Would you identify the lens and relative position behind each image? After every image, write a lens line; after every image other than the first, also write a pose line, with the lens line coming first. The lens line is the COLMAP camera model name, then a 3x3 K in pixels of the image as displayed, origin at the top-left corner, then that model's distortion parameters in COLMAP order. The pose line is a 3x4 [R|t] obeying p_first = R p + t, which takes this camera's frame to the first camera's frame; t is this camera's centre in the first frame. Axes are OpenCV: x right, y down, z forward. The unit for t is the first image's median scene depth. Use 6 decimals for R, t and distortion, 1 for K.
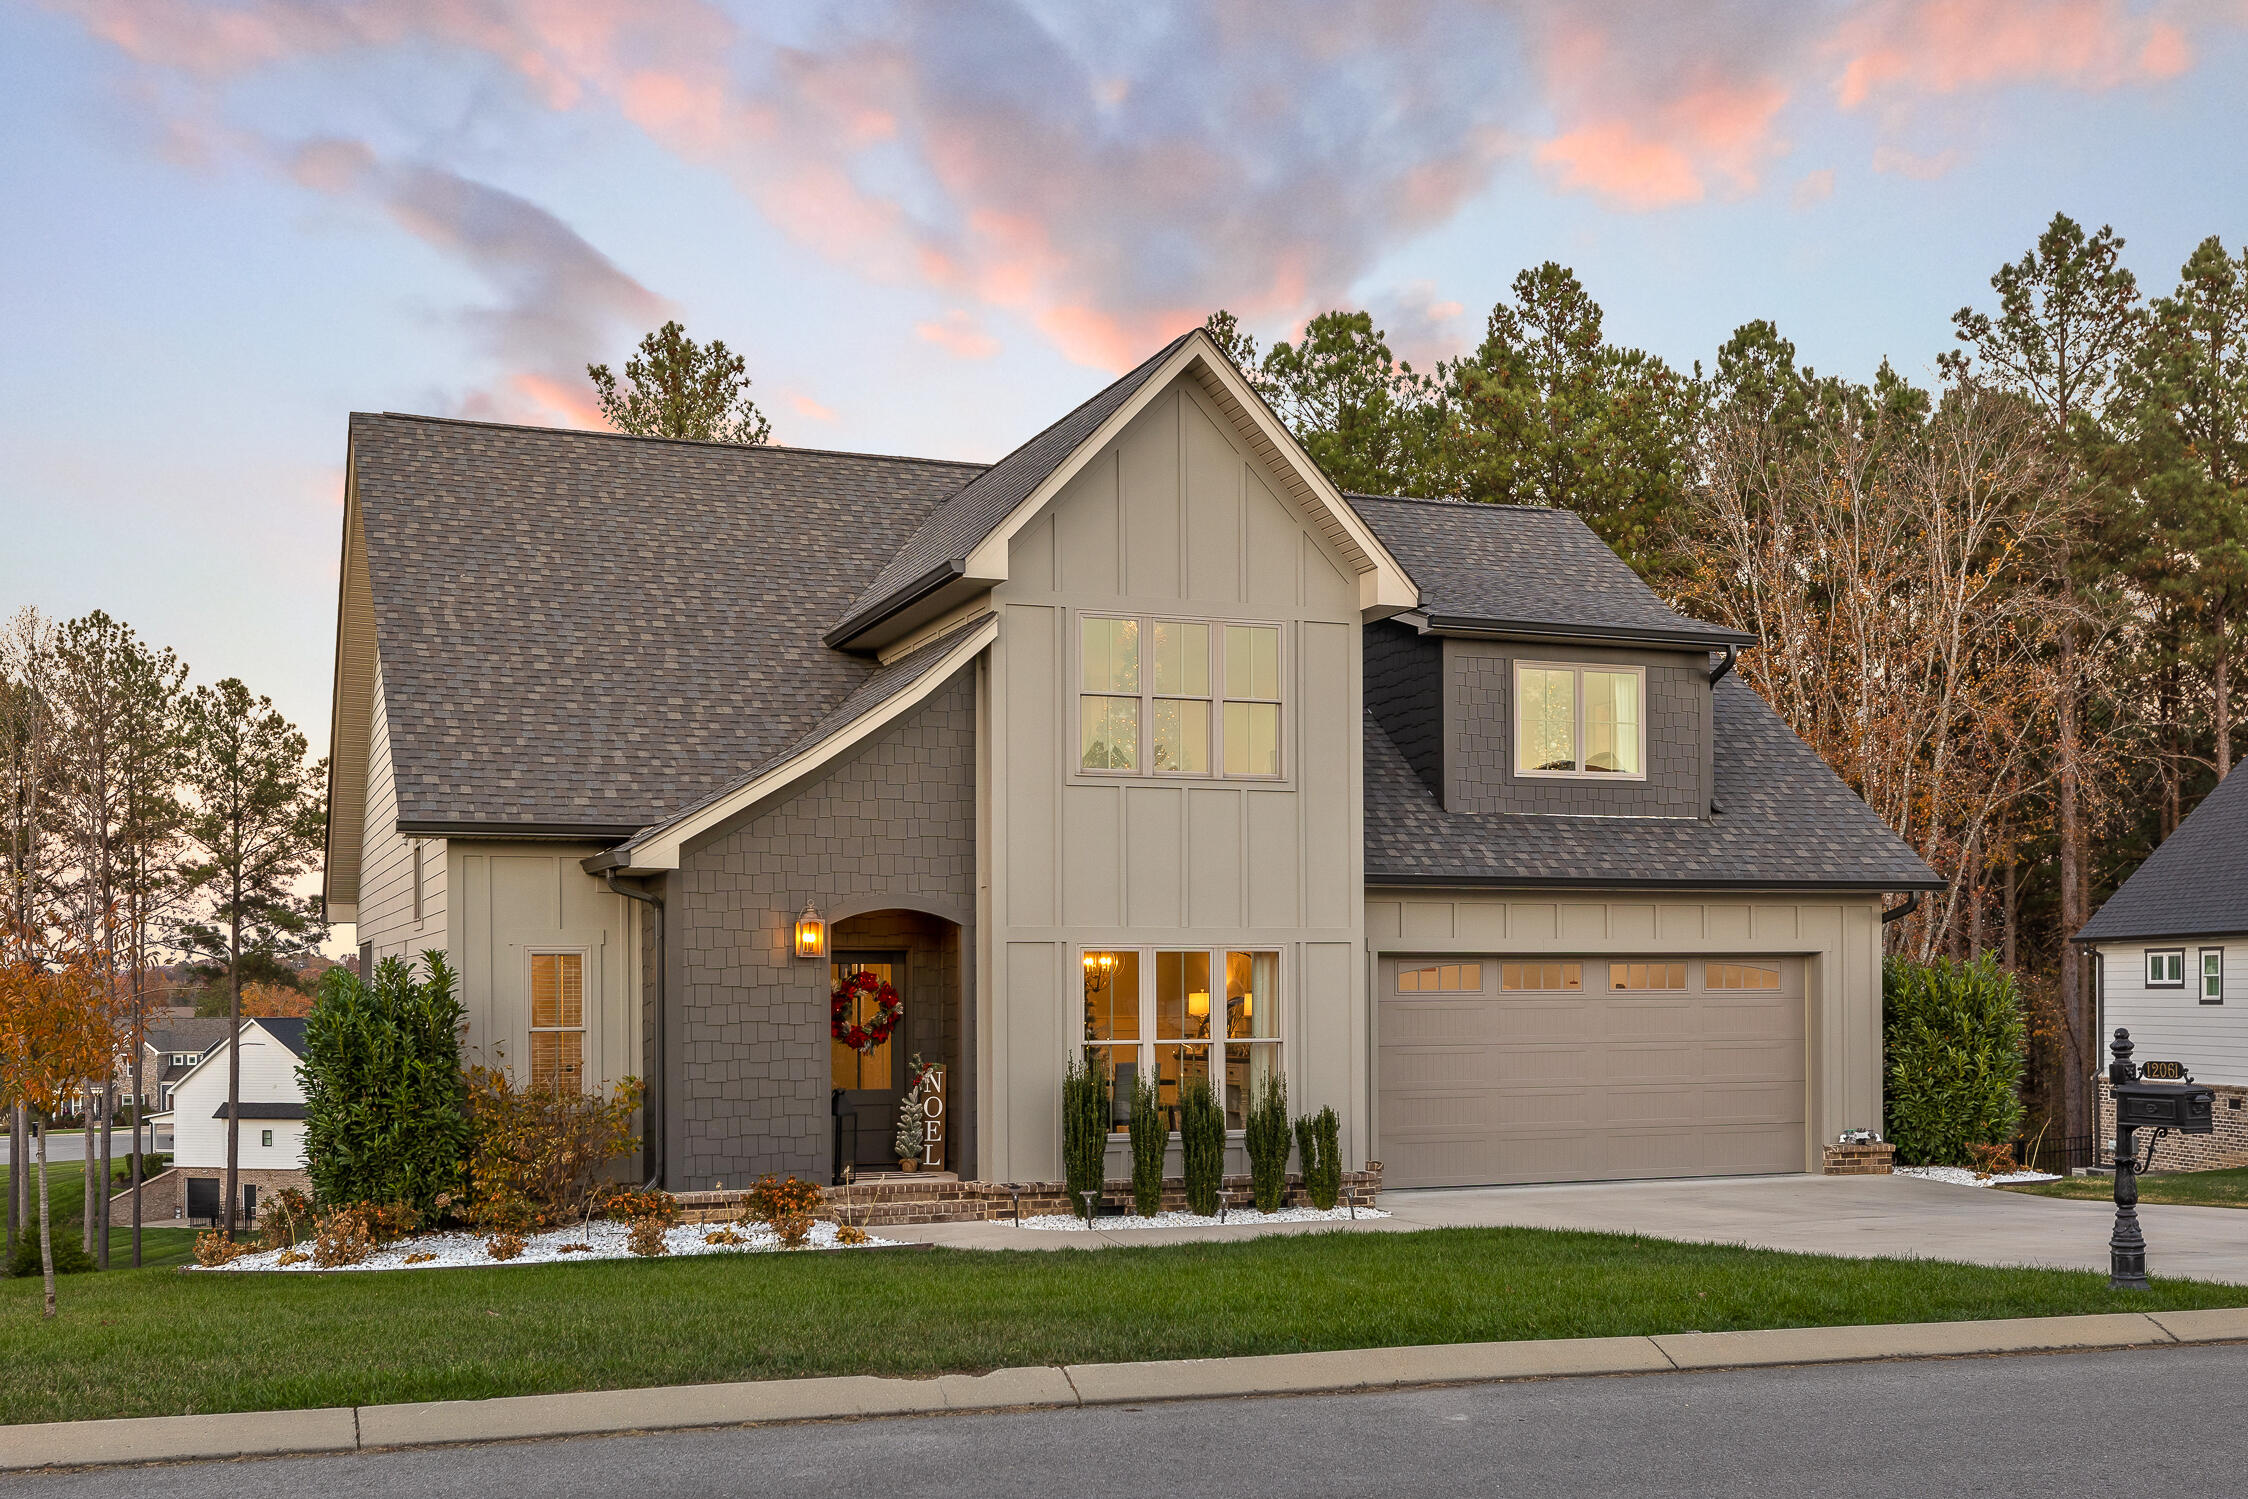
lens RADIAL K [[2235.3, 0, 1124.0], [0, 2235.3, 749.5], [0, 0, 1]] dist [-0.006255, 0.014524]
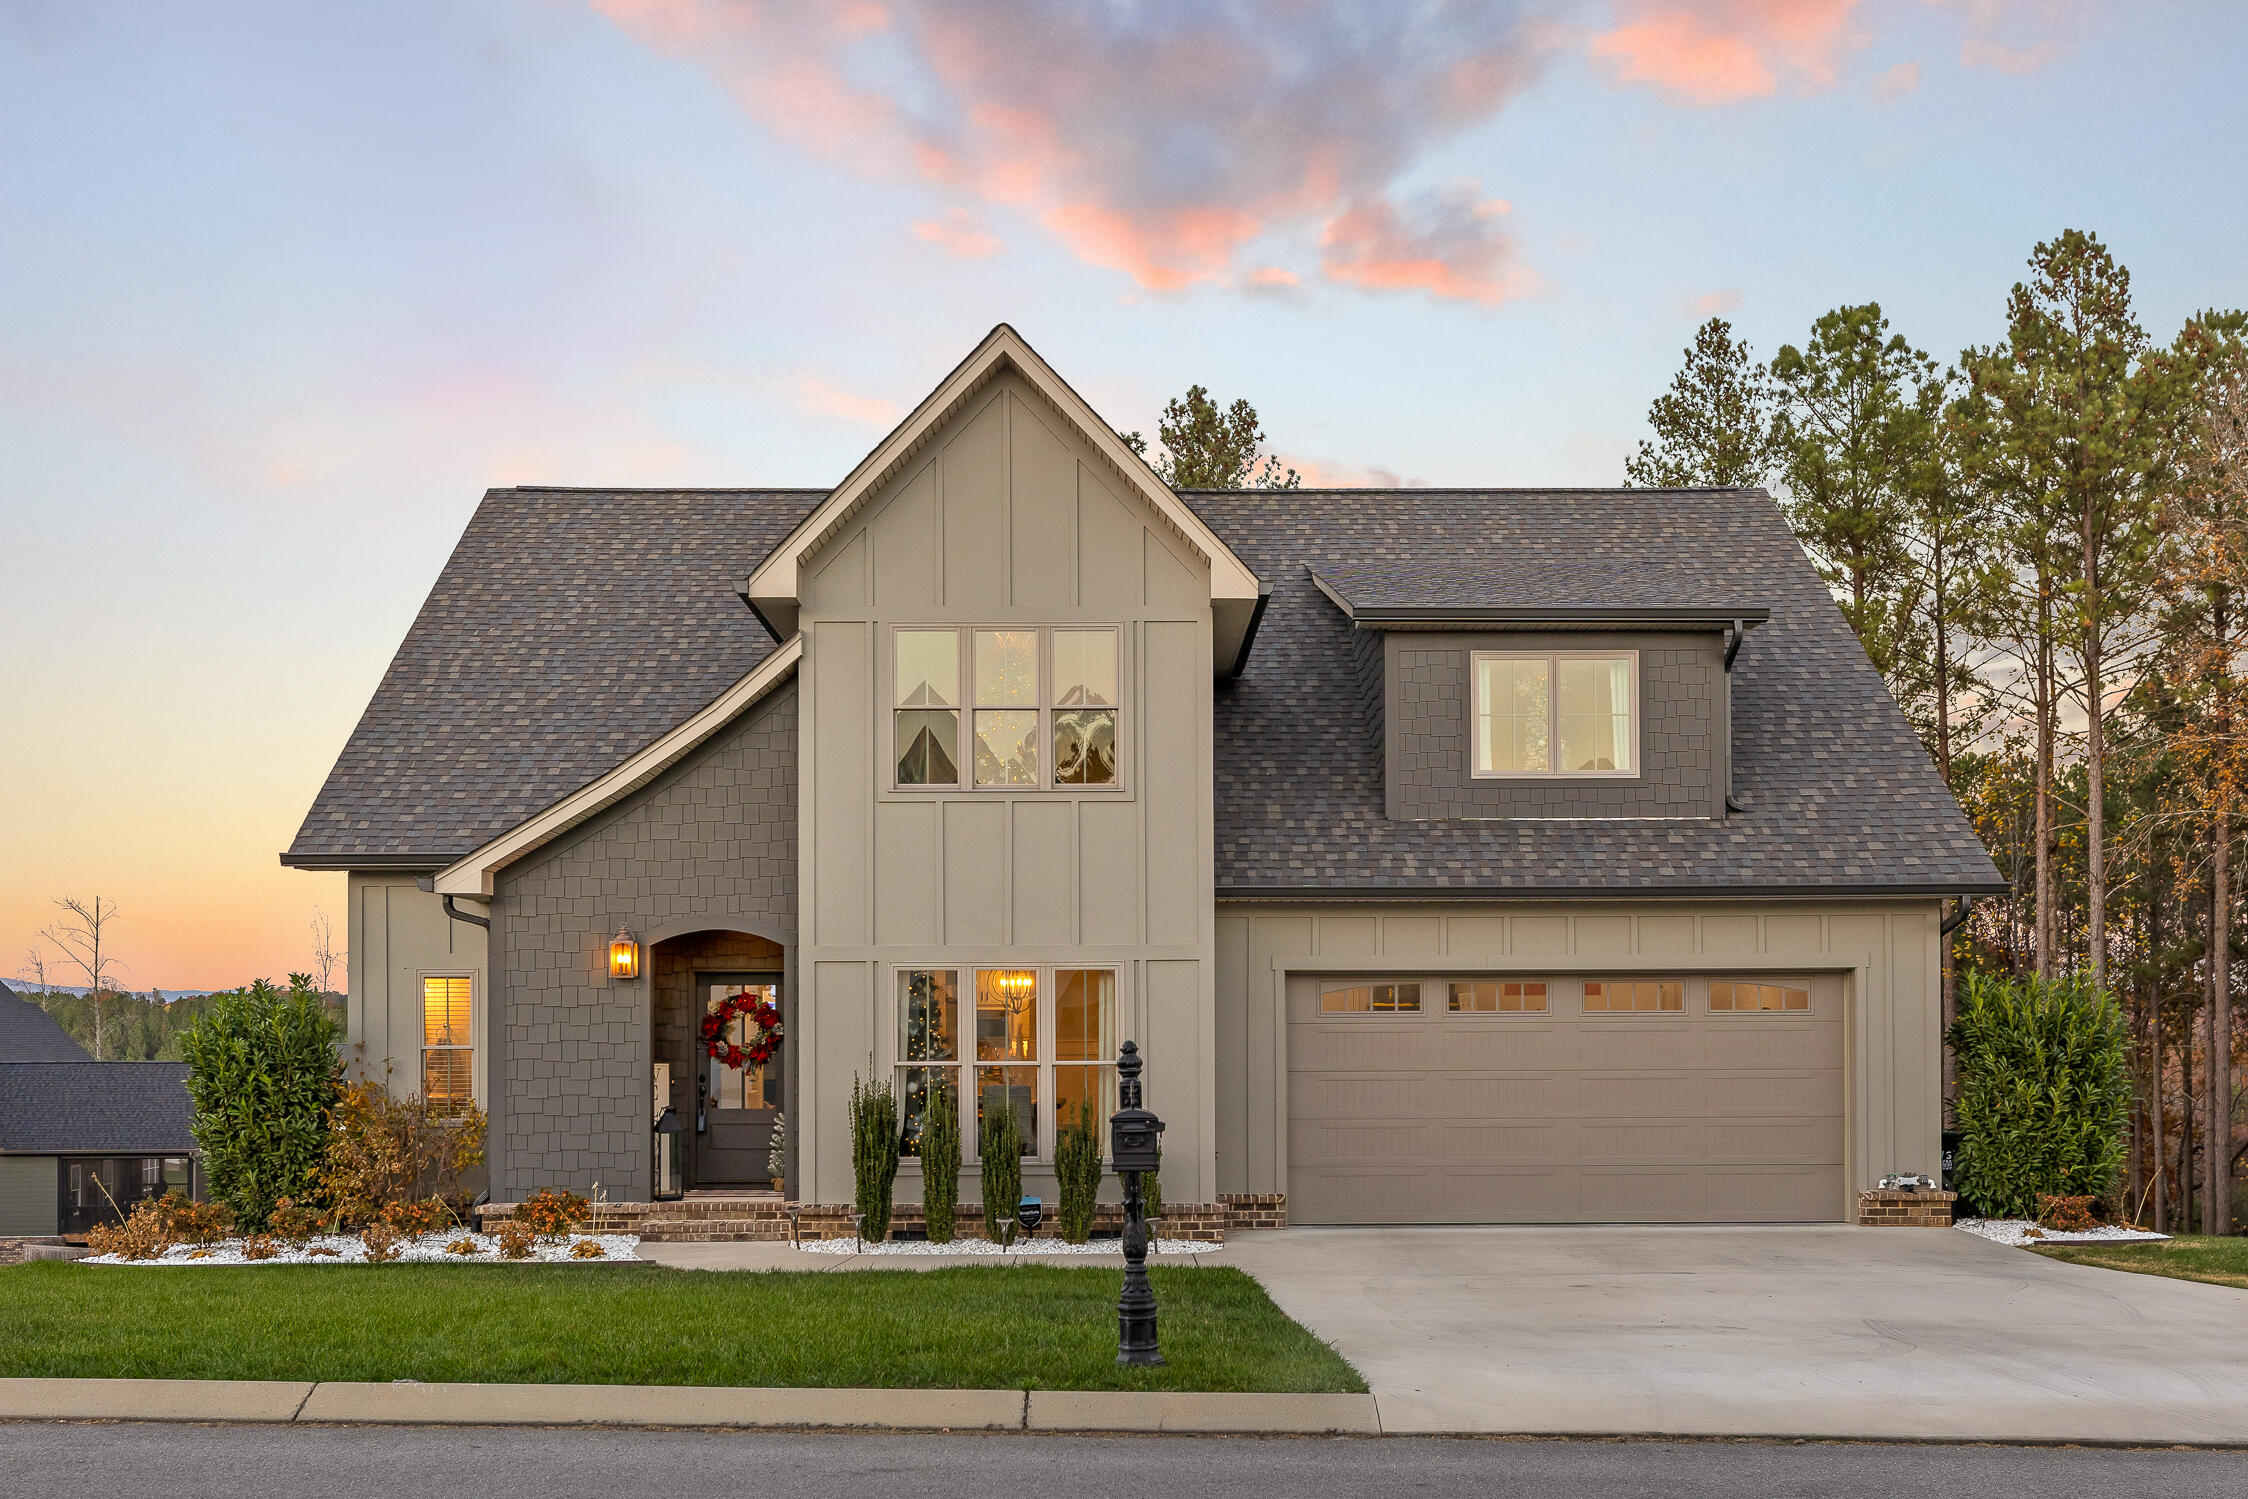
lens RADIAL K [[2145.9, 0, 1137.8], [0, 2145.9, 795.6], [0, 0, 1]] dist [-0.022683, 0.088114]
pose [[0.941079, -0.035069, -0.336364, 0.360204], [0.035249, 0.999363, -0.005573, 0.020288], [0.336345, -0.006612, 0.941716, 0.134948]]
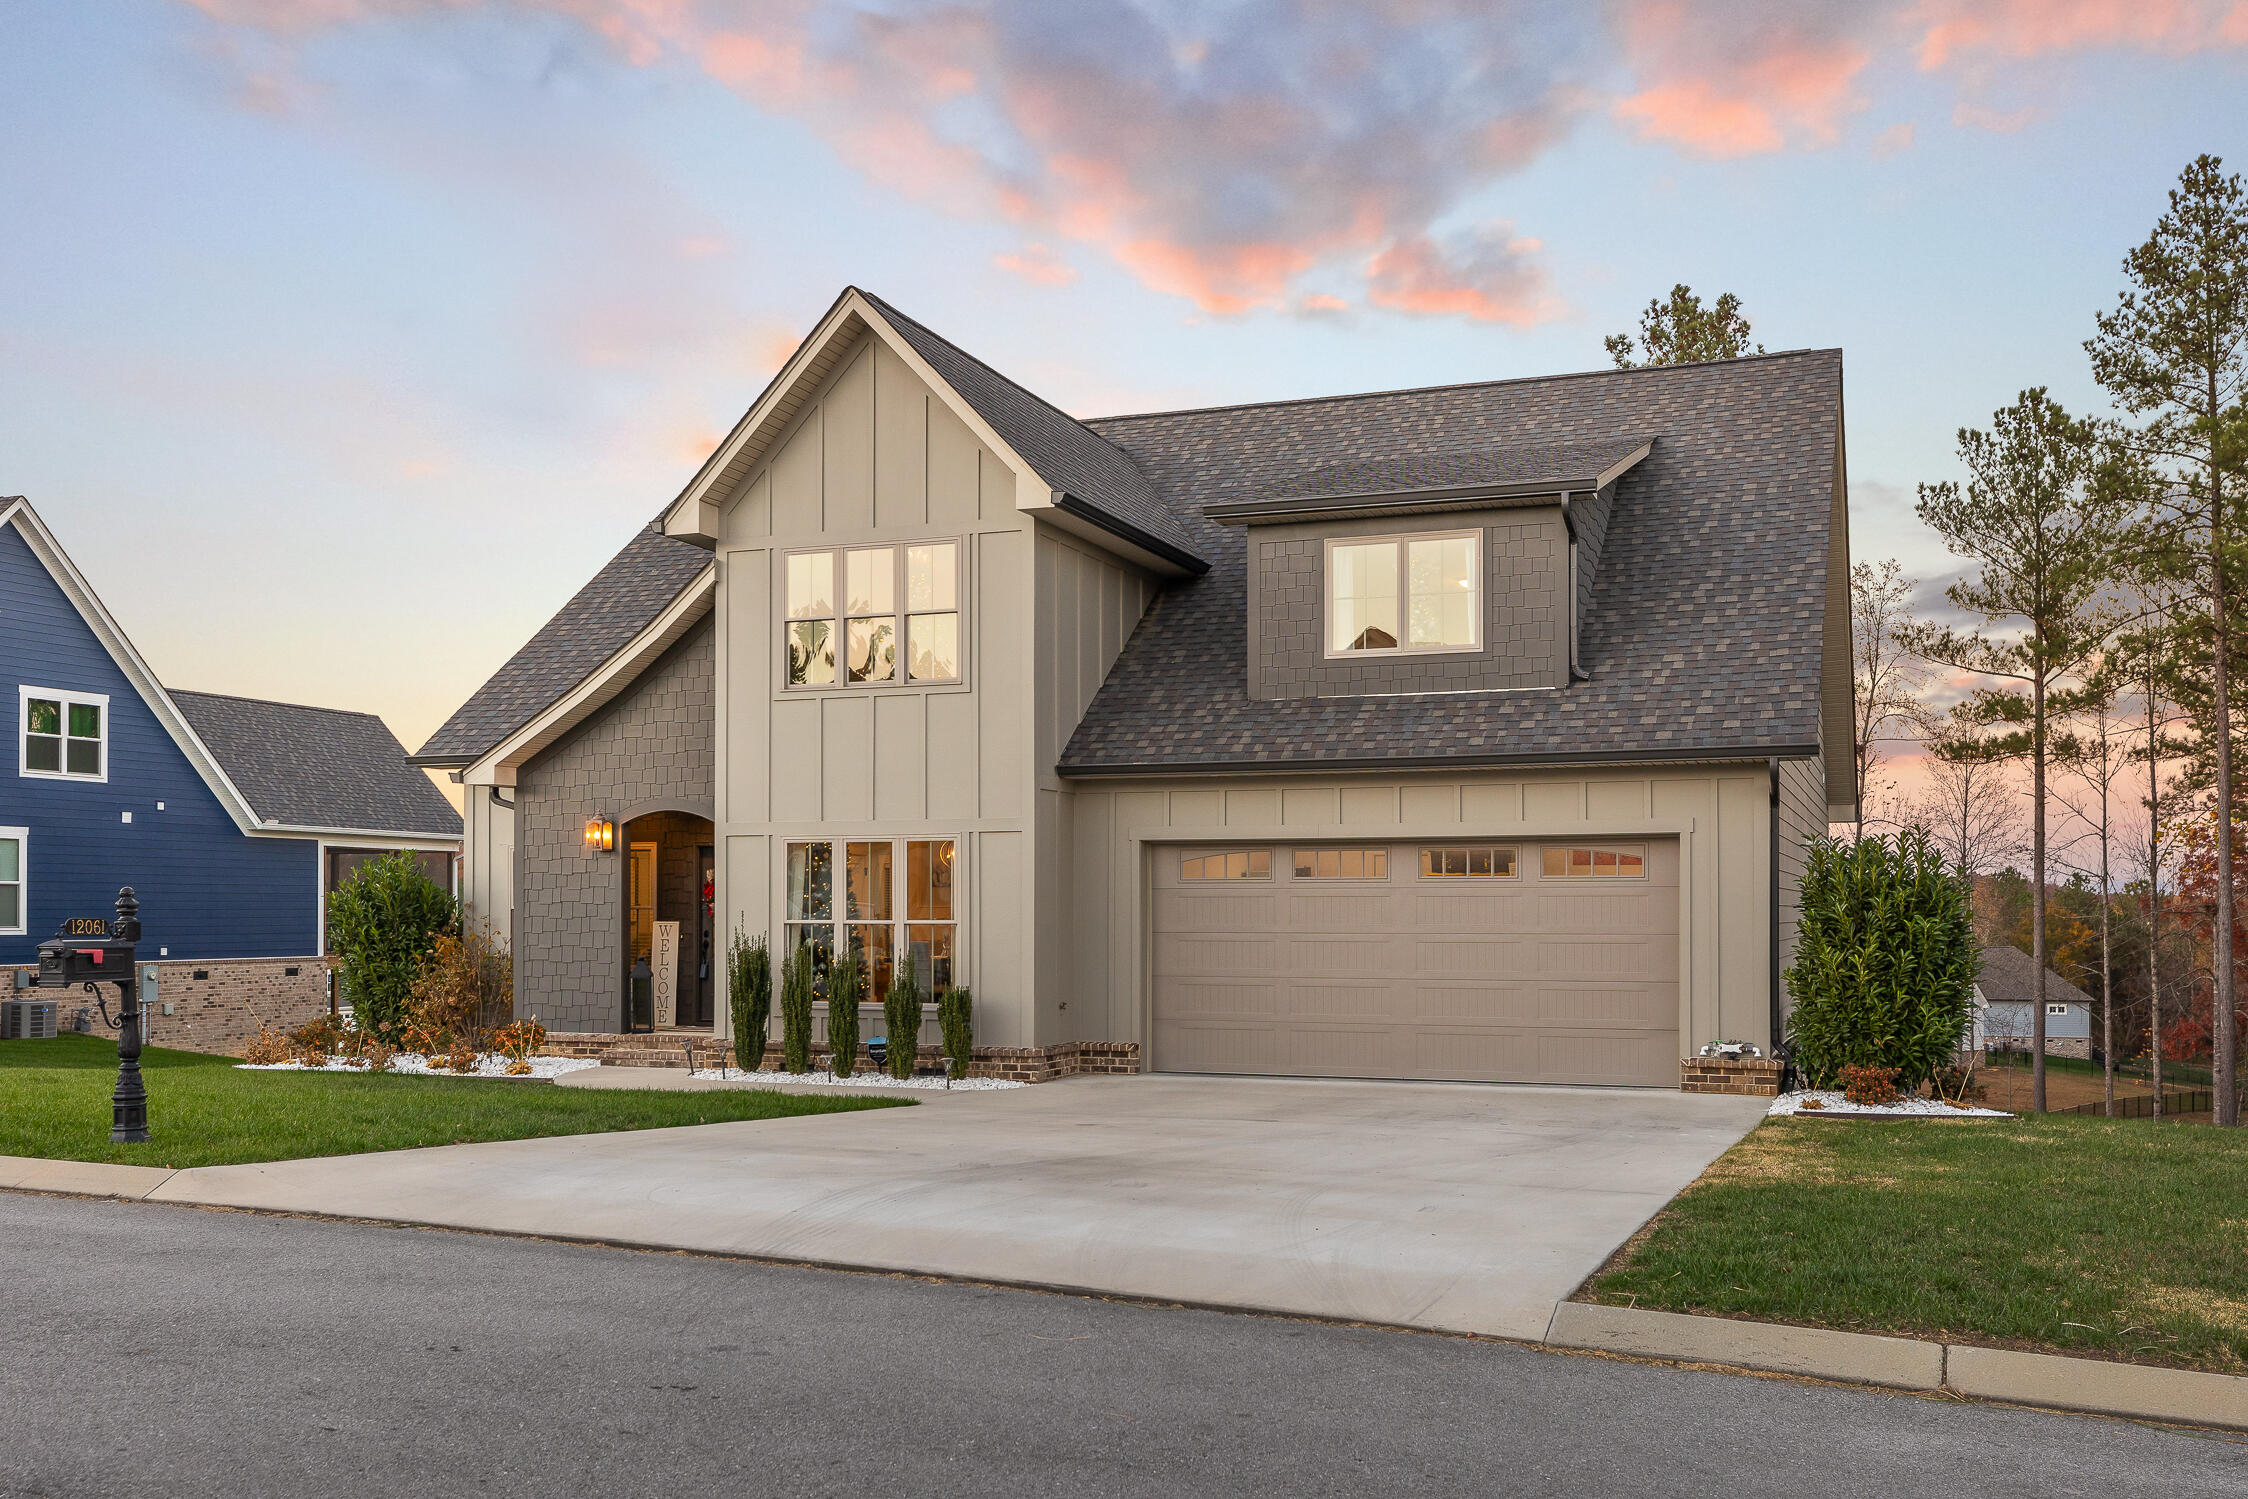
lens RADIAL K [[1961.7, 0, 1115.3], [0, 1961.7, 699.9], [0, 0, 1]] dist [-0.010161, 0.009321]
pose [[0.753634, -0.064075, -0.654164, 0.700585], [0.066439, 0.997566, -0.021170, 0.044312], [0.653928, -0.027507, 0.756056, 0.311240]]
